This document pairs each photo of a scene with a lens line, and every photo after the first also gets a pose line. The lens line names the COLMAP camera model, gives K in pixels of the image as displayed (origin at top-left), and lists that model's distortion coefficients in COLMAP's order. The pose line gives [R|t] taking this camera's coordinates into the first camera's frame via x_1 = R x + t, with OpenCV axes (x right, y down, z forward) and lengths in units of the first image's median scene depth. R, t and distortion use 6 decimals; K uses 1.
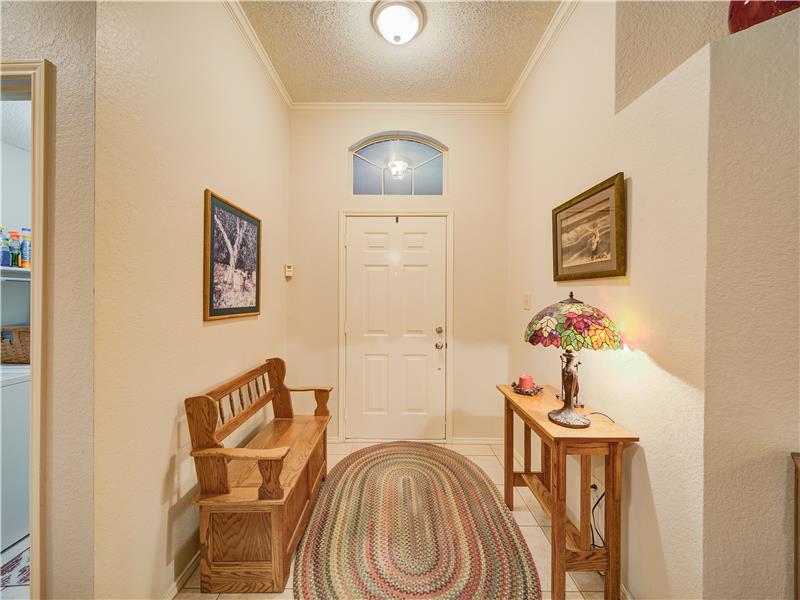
lens RADIAL K [[323.6, 0, 398.0], [0, 323.6, 294.5], [0, 0, 1]] dist [-0.001783, 0.000011]
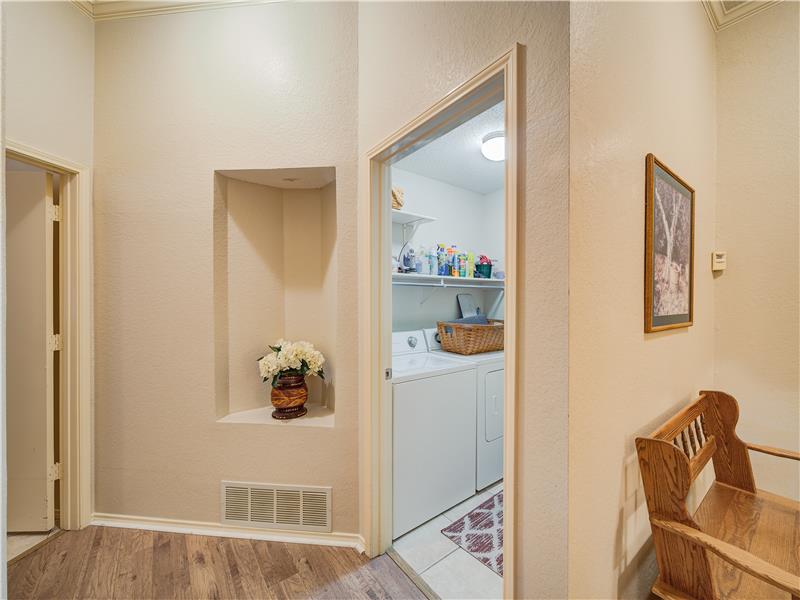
lens RADIAL K [[315.4, 0, 400.5], [0, 315.4, 296.9], [0, 0, 1]] dist [-0.001677, -0.000491]
pose [[0.591420, -0.003193, -0.806357, -0.306421], [0.001676, 0.999995, -0.002730, 0.000850], [0.806362, 0.000263, 0.591422, 0.105975]]
